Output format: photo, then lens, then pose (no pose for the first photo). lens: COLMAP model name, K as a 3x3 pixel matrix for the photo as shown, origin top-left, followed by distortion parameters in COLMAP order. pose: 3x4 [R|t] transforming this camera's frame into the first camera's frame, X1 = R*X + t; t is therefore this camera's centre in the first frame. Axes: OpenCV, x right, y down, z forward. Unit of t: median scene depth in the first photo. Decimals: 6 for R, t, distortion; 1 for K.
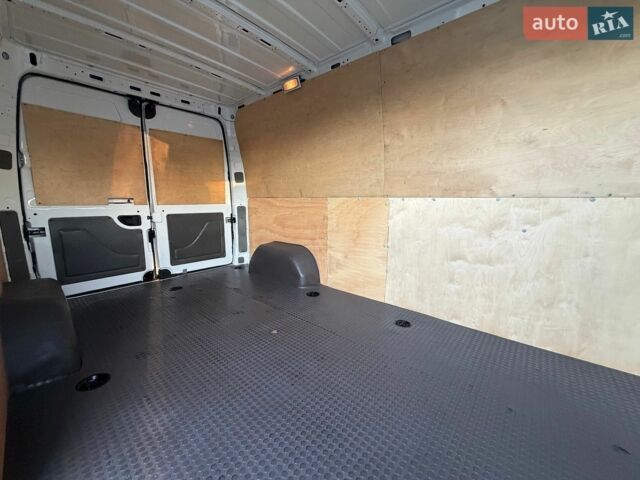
lens RADIAL K [[257.8, 0, 319.3], [0, 257.8, 243.0], [0, 0, 1]] dist [-0.000863, -0.000140]
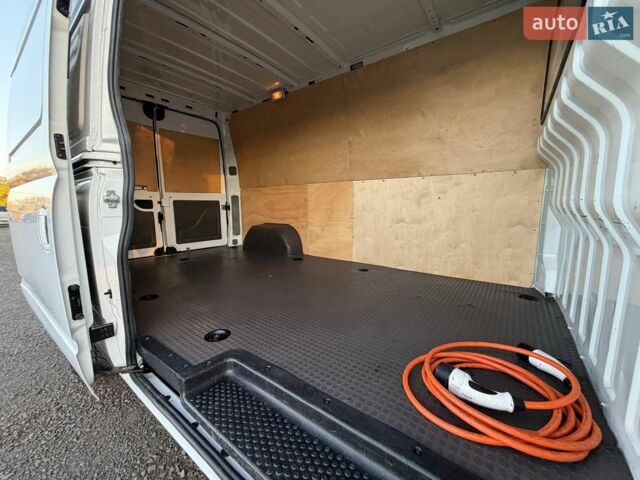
lens RADIAL K [[257.8, 0, 319.3], [0, 257.8, 243.0], [0, 0, 1]] dist [-0.000863, -0.000140]
pose [[0.997658, -0.018345, 0.065893, 0.000305], [0.019318, 0.999713, -0.014158, 0.124314], [-0.065614, 0.015398, 0.997726, -0.247393]]
